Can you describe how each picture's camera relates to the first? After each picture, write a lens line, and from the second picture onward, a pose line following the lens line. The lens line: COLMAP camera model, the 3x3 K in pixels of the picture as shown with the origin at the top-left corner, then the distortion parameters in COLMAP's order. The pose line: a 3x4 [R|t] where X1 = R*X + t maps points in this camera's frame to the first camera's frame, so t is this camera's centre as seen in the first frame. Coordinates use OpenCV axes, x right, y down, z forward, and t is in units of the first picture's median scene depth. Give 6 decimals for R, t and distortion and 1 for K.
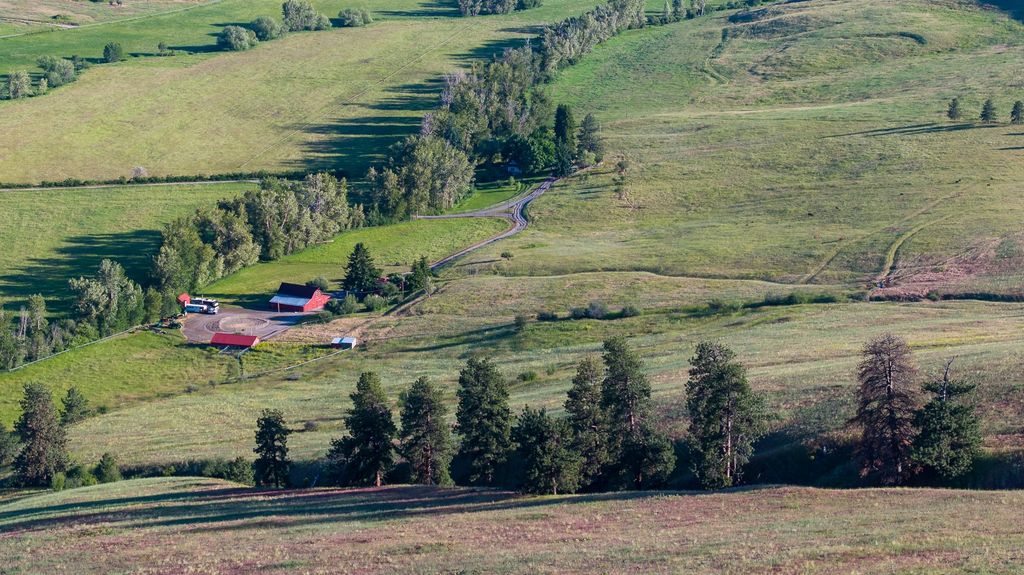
lens RADIAL K [[2349.2, 0, 512.0], [0, 2349.2, 287.5], [0, 0, 1]] dist [-0.051914, -0.167421]
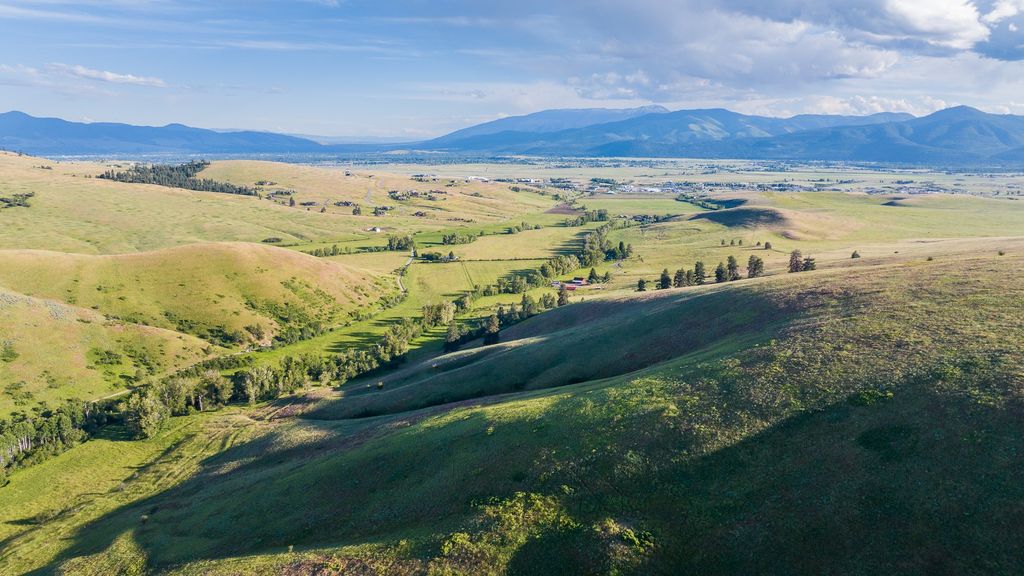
lens RADIAL K [[711.4, 0, 512.0], [0, 711.4, 288.0], [0, 0, 1]] dist [-0.014116, -0.002382]
pose [[0.999960, 0.004331, -0.007788, -0.183643], [-0.004741, 0.998564, -0.053354, 0.077658], [0.007546, 0.053389, 0.998545, -0.223765]]
